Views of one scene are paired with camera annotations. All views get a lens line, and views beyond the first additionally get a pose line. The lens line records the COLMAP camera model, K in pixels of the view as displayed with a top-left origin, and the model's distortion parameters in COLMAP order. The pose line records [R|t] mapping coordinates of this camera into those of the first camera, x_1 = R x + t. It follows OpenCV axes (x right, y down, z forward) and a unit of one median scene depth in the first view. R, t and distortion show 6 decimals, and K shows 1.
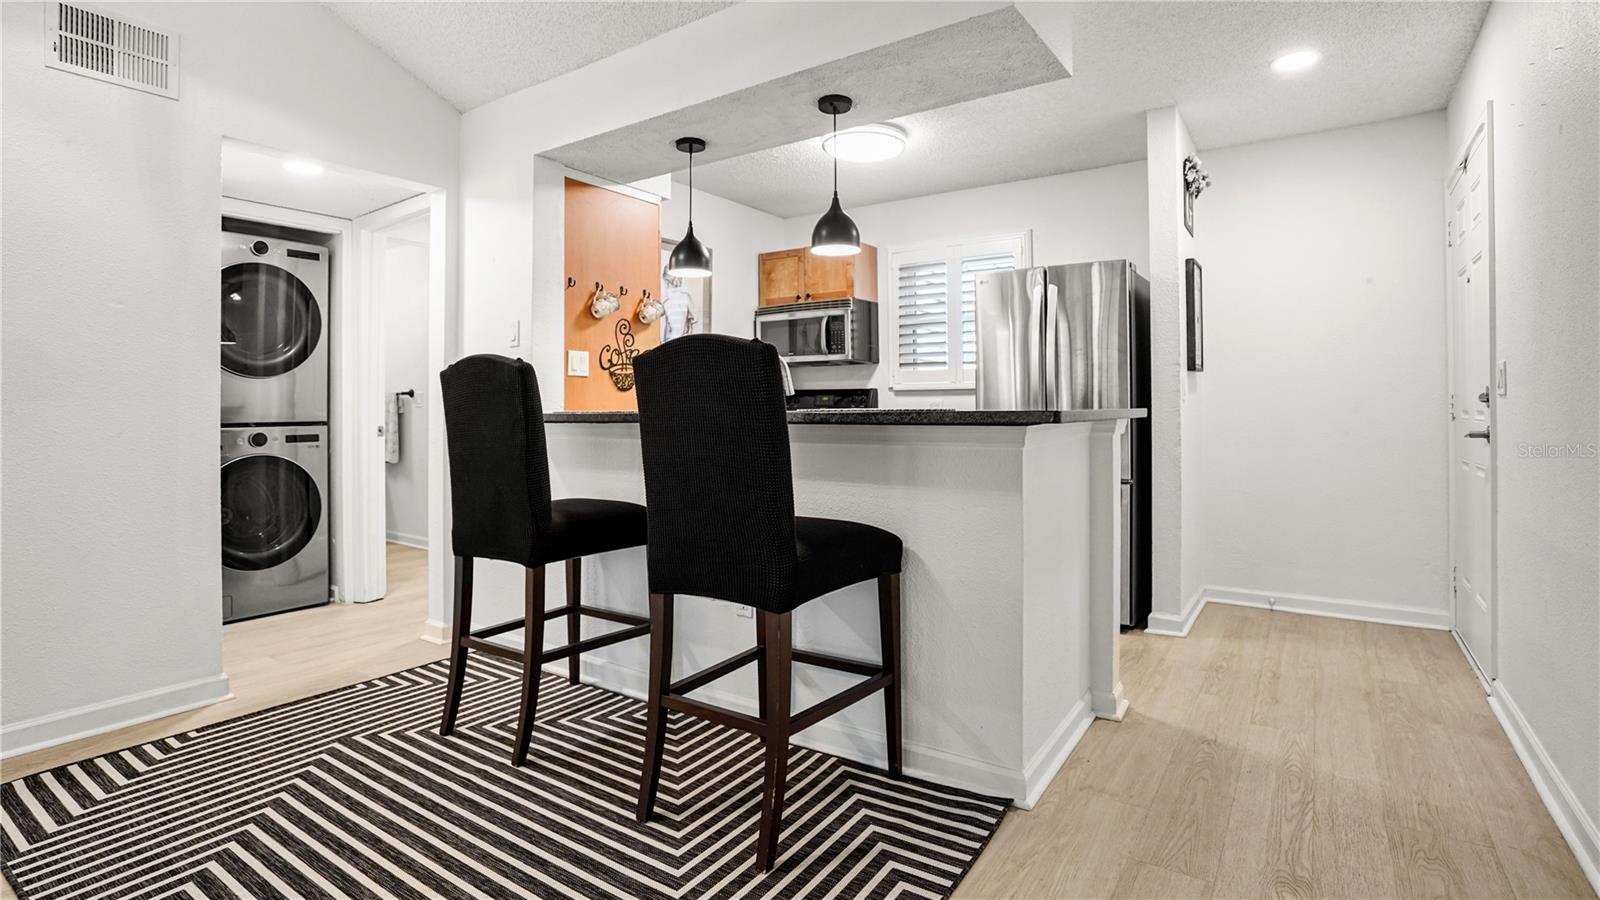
lens RADIAL K [[762.1, 0, 807.3], [0, 762.1, 411.1], [0, 0, 1]] dist [-0.066239, 0.021635]
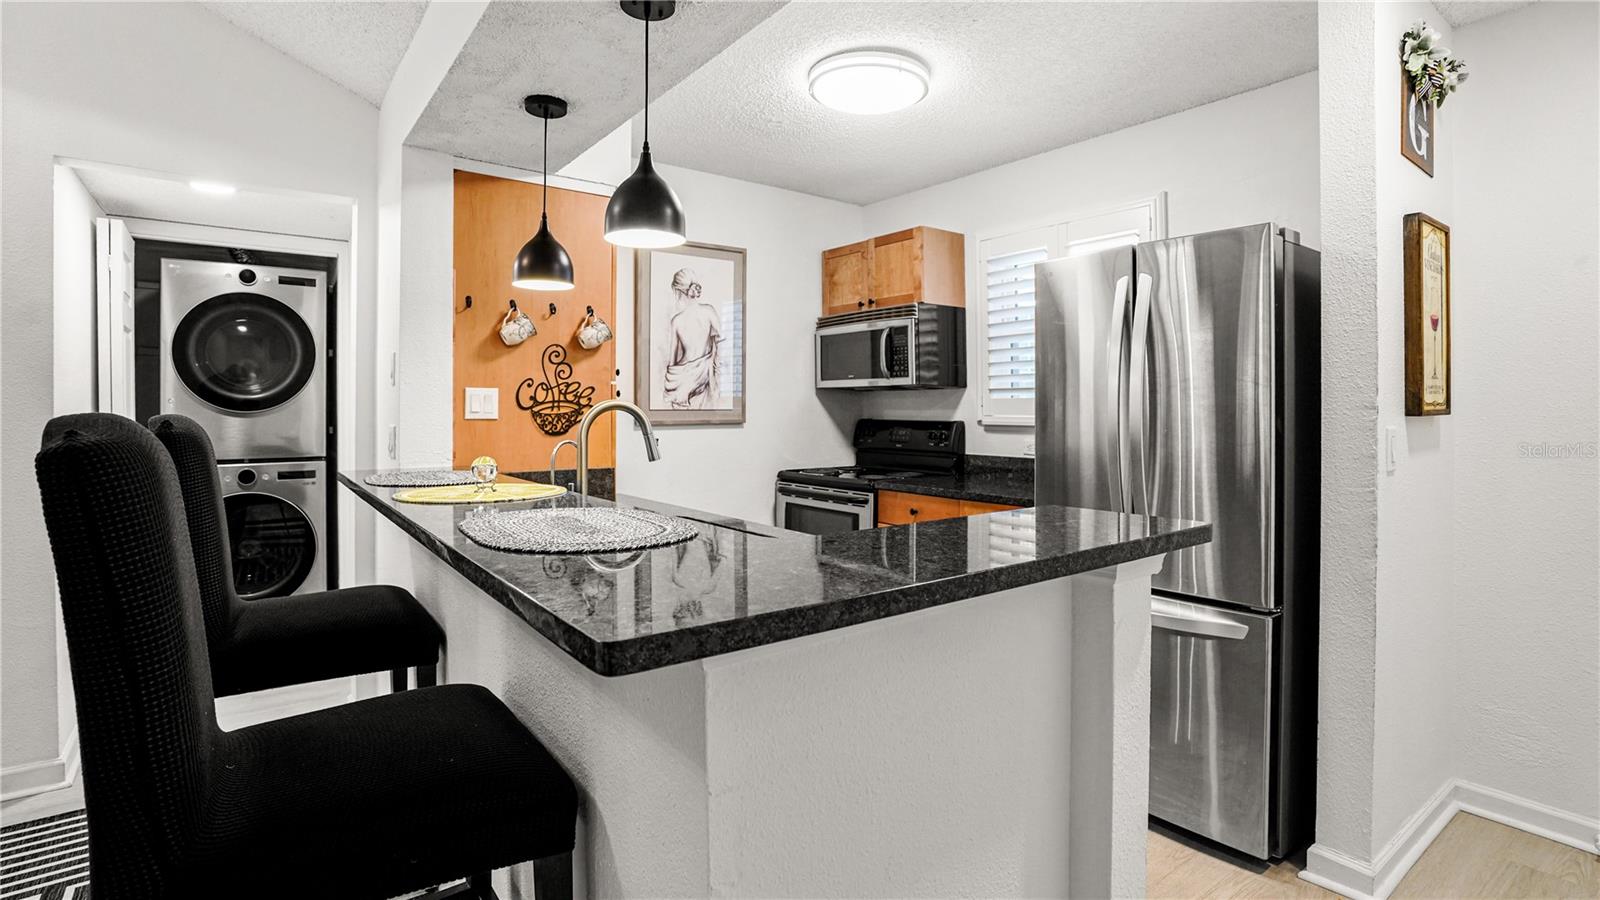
lens RADIAL K [[760.7, 0, 800.1], [0, 760.7, 416.9], [0, 0, 1]] dist [-0.060889, 0.022870]
pose [[0.946875, 0.009432, -0.321464, 0.244204], [-0.007933, 0.999951, 0.005974, -0.050266], [0.321505, -0.003107, 0.946903, 0.319948]]
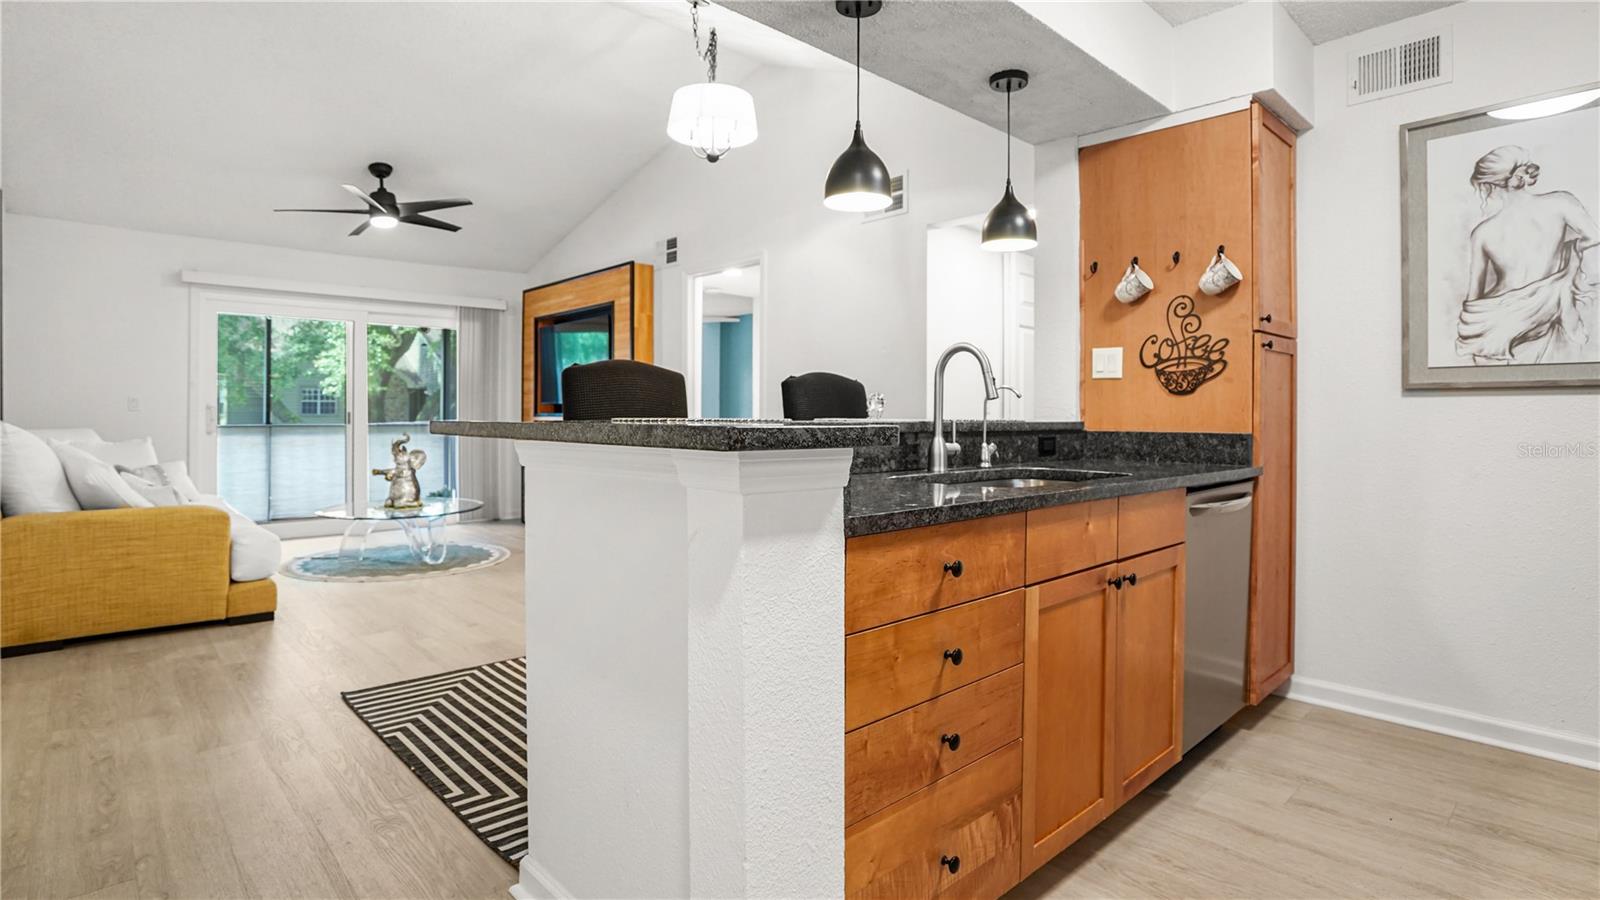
lens RADIAL K [[791.0, 0, 784.9], [0, 791.0, 419.2], [0, 0, 1]] dist [-0.062786, 0.024036]
pose [[-0.229740, 0.013455, -0.973159, 0.550399], [-0.011144, 0.999803, 0.016454, -0.010604], [0.973188, 0.014625, -0.229545, 0.769004]]
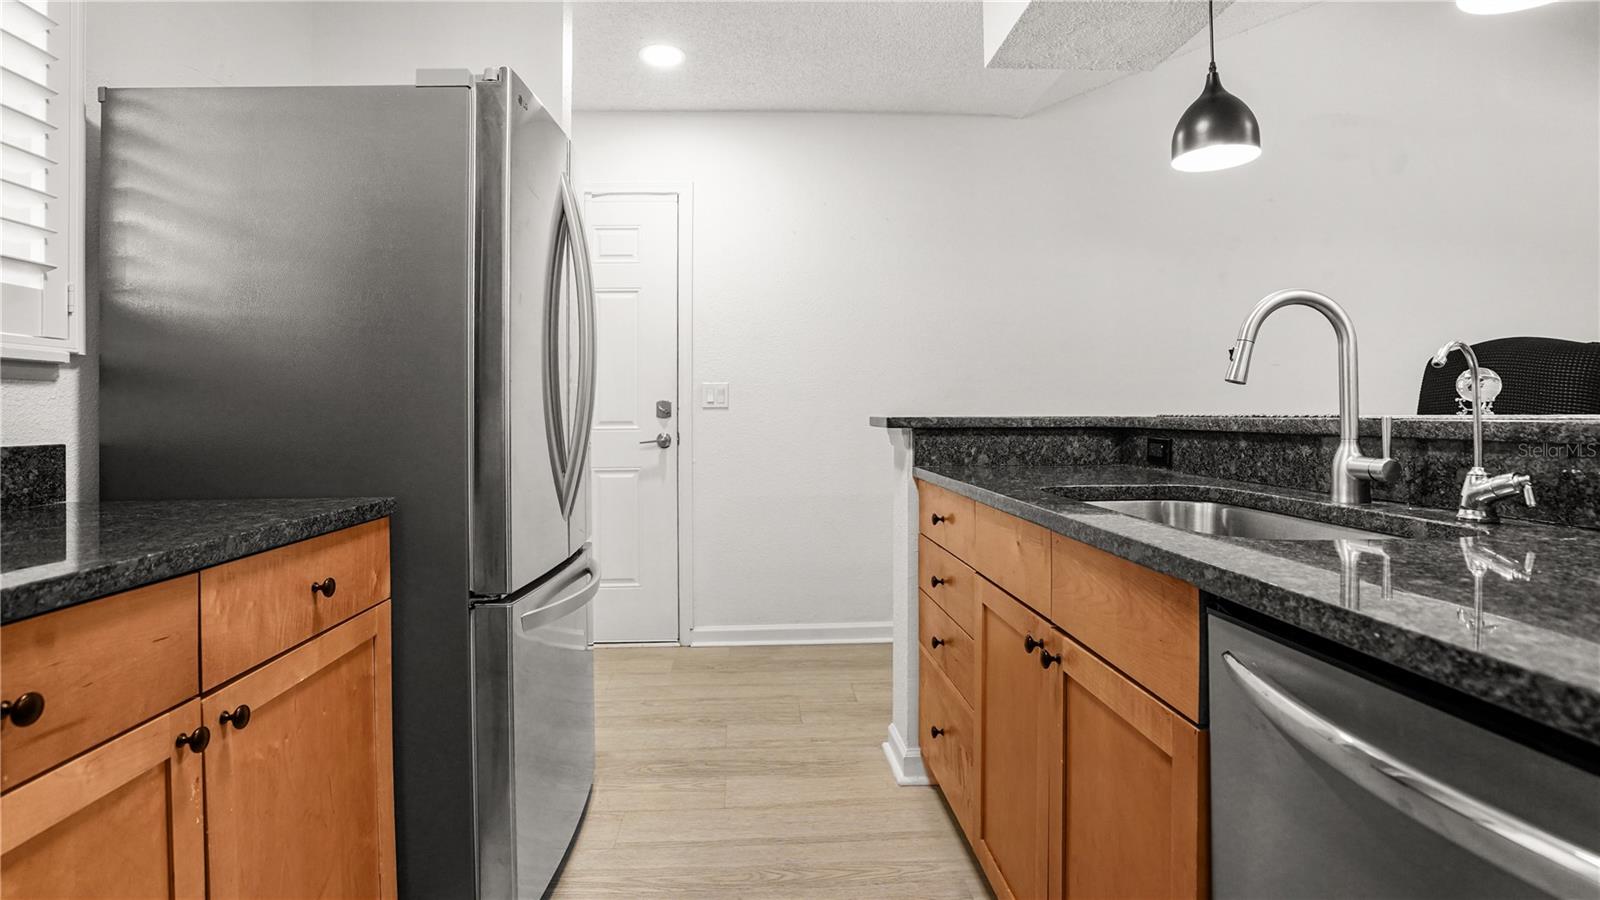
lens RADIAL K [[760.7, 0, 800.1], [0, 760.7, 416.9], [0, 0, 1]] dist [-0.060889, 0.022870]
pose [[-0.617476, 0.013361, 0.786476, -0.165080], [0.016773, 0.999852, -0.003817, -0.004105], [-0.786411, 0.010835, -0.617609, 1.143886]]
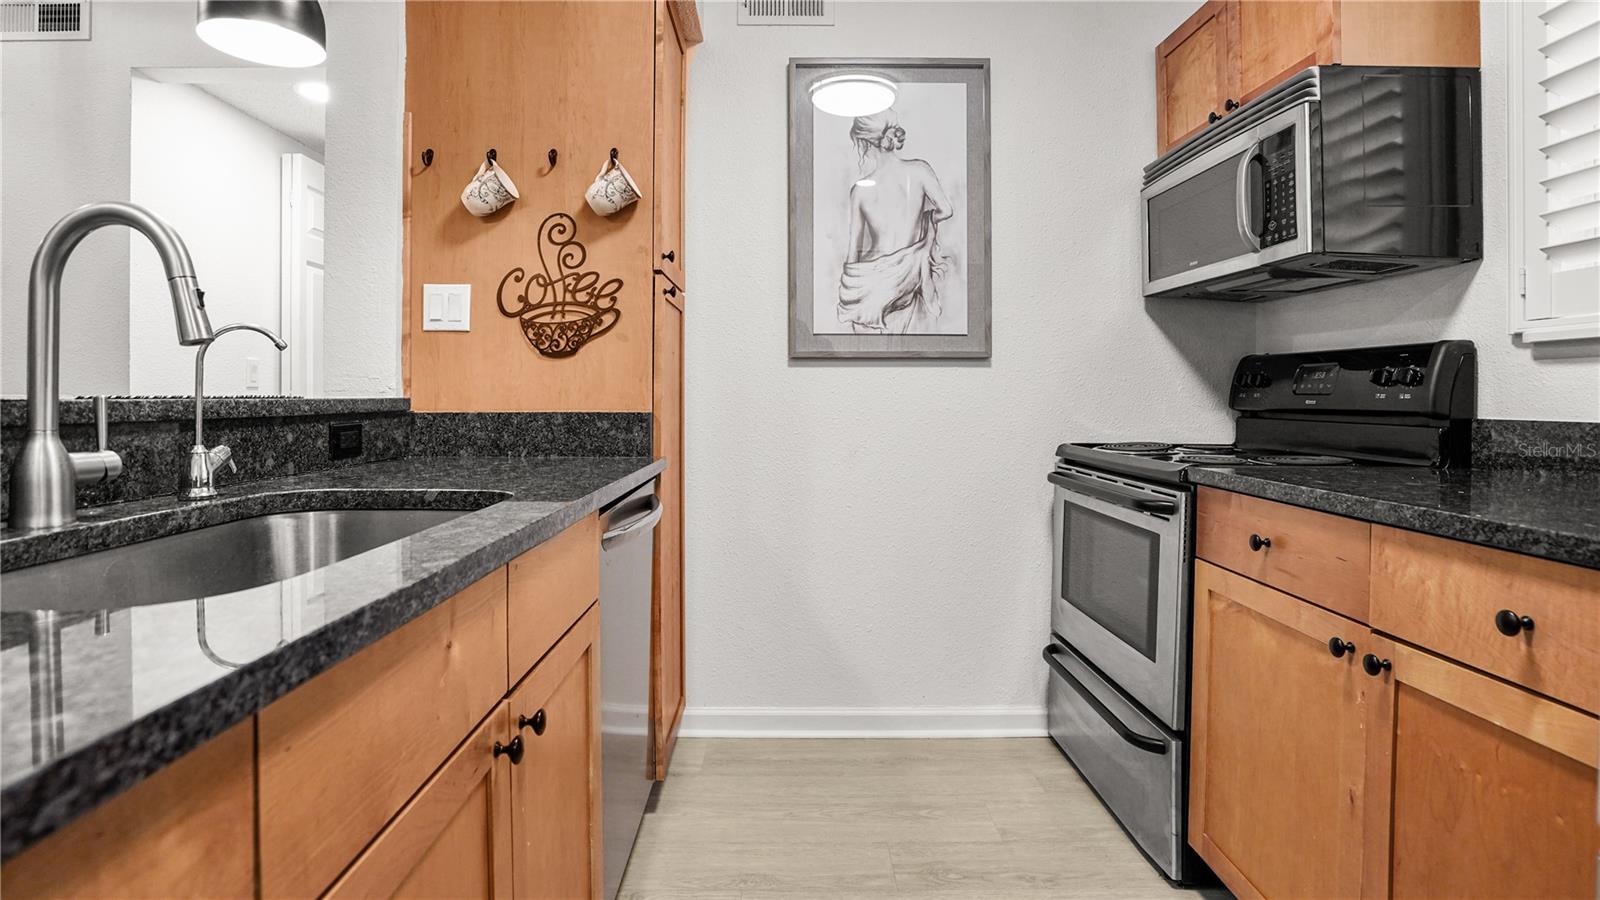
lens RADIAL K [[784.6, 0, 788.9], [0, 784.6, 390.7], [0, 0, 1]] dist [-0.065468, 0.033045]
pose [[0.569312, 0.007285, -0.822089, 0.257129], [-0.014034, 0.999901, -0.000858, -0.005900], [0.822002, 0.012025, 0.569358, 0.798626]]
